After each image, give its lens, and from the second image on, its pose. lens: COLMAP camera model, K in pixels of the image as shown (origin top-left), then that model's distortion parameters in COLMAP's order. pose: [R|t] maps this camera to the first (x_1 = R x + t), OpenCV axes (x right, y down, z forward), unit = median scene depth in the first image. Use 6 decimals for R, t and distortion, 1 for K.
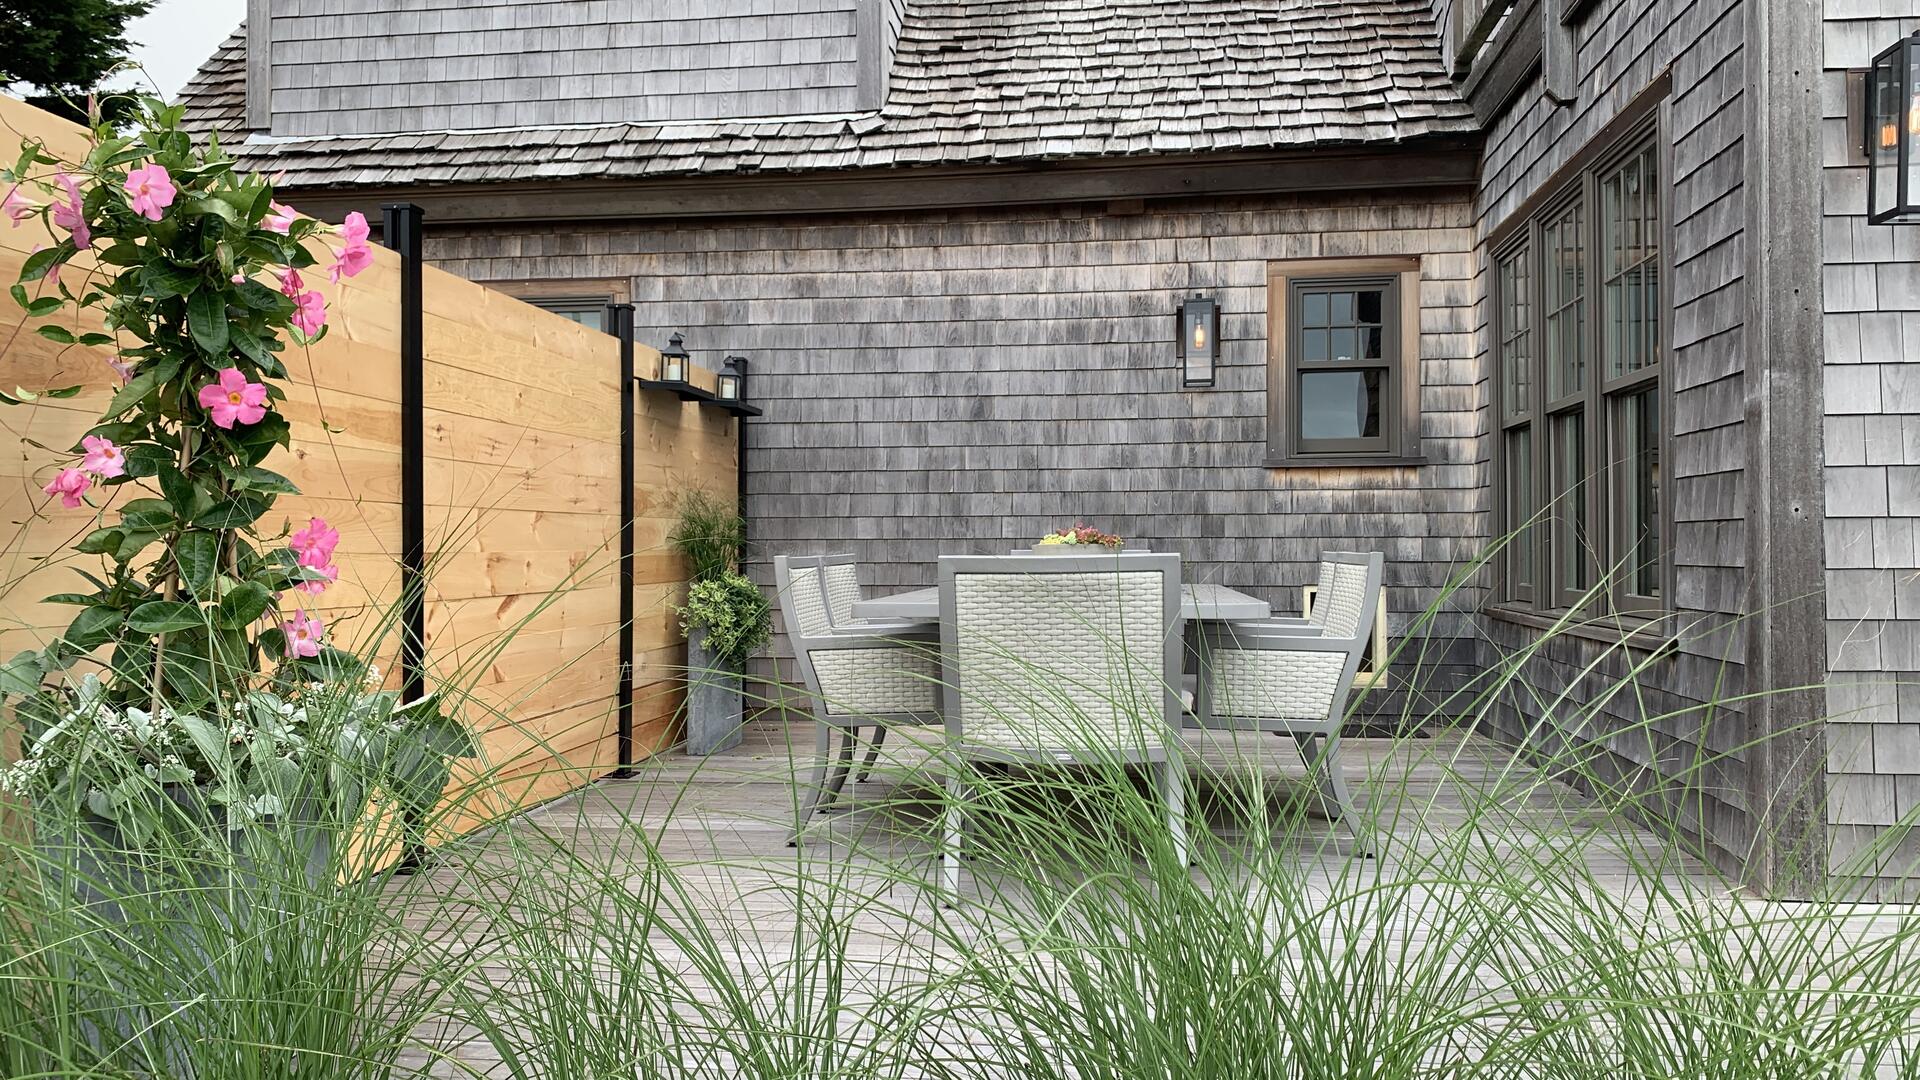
lens RADIAL K [[1424.9, 0, 960.0], [0, 1424.9, 540.0], [0, 0, 1]] dist [0.006303, -0.001436]
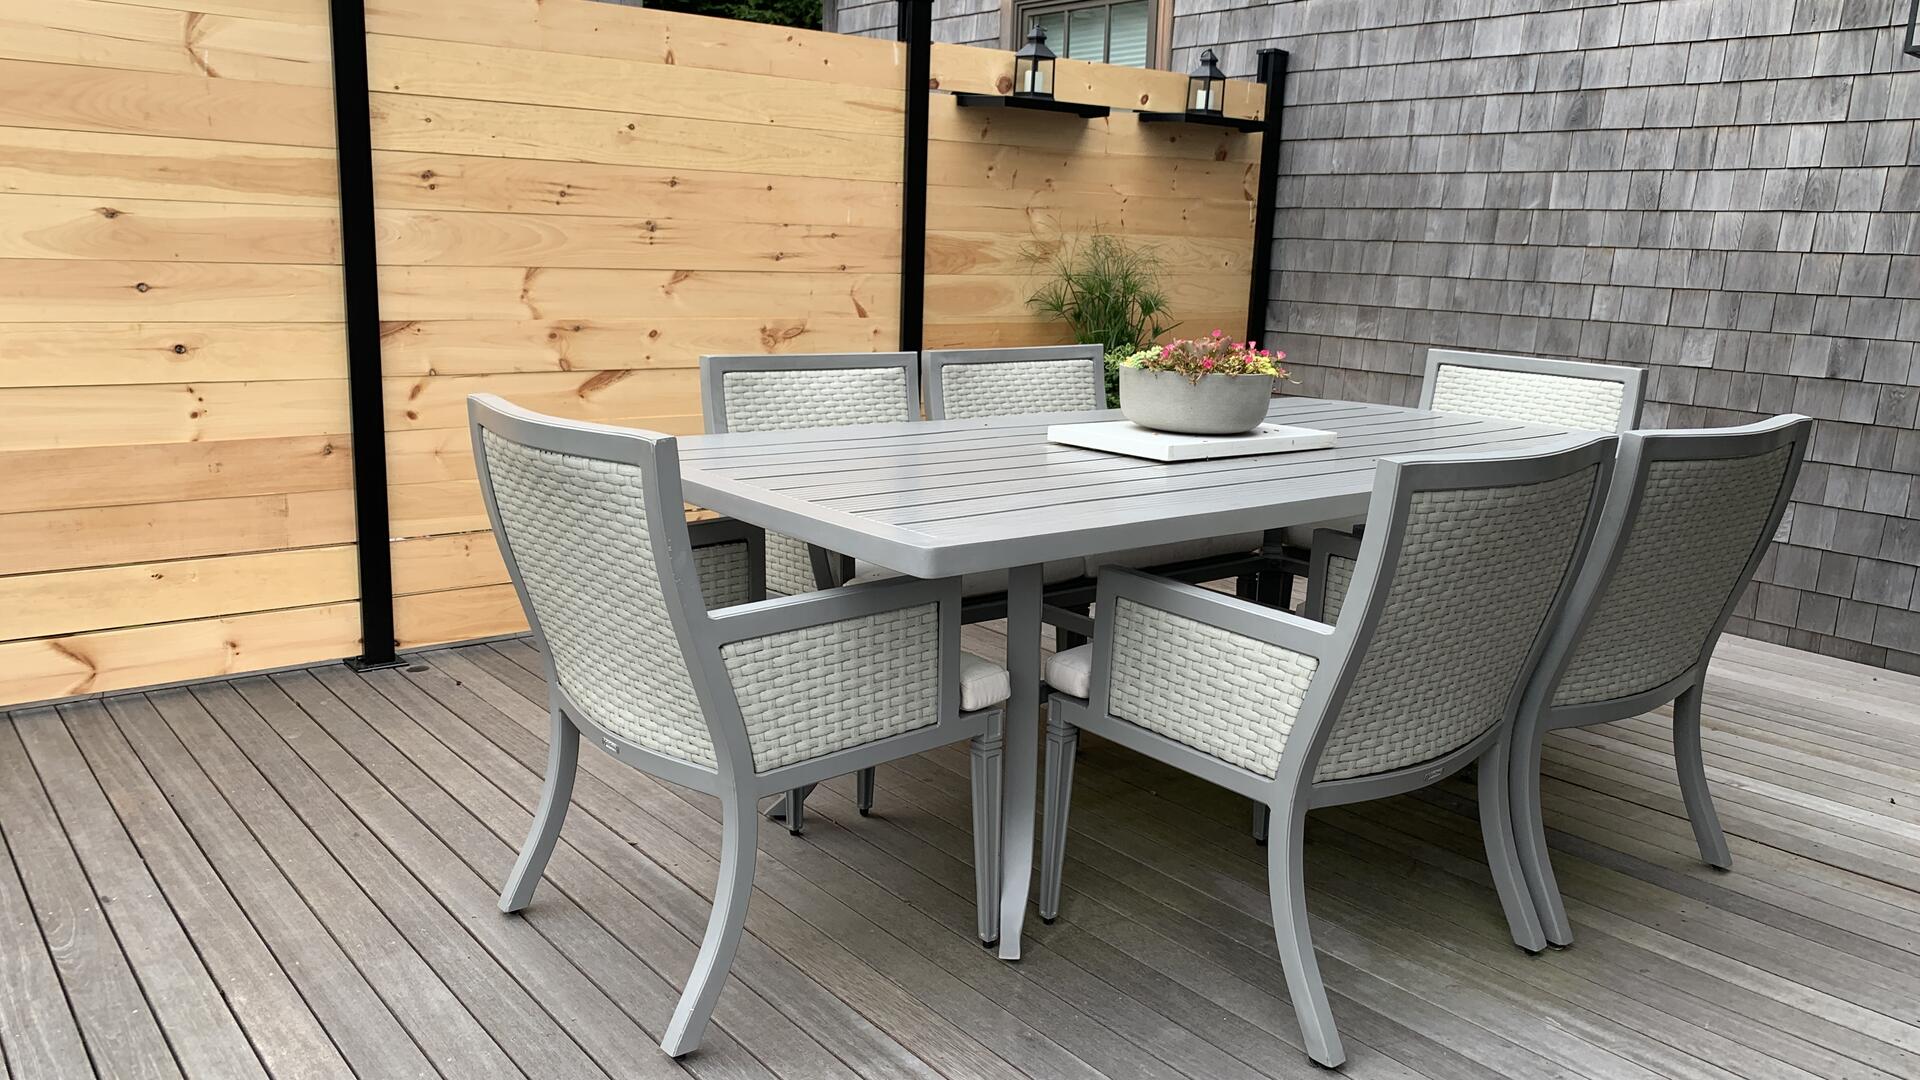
lens RADIAL K [[1467.0, 0, 960.0], [0, 1467.0, 540.0], [0, 0, 1]] dist [0.000152, -0.011002]
pose [[0.725451, 0.164375, -0.668357, 0.280768], [-0.030978, 0.977877, 0.206874, -0.031862], [0.687576, -0.129373, 0.714494, 0.319469]]
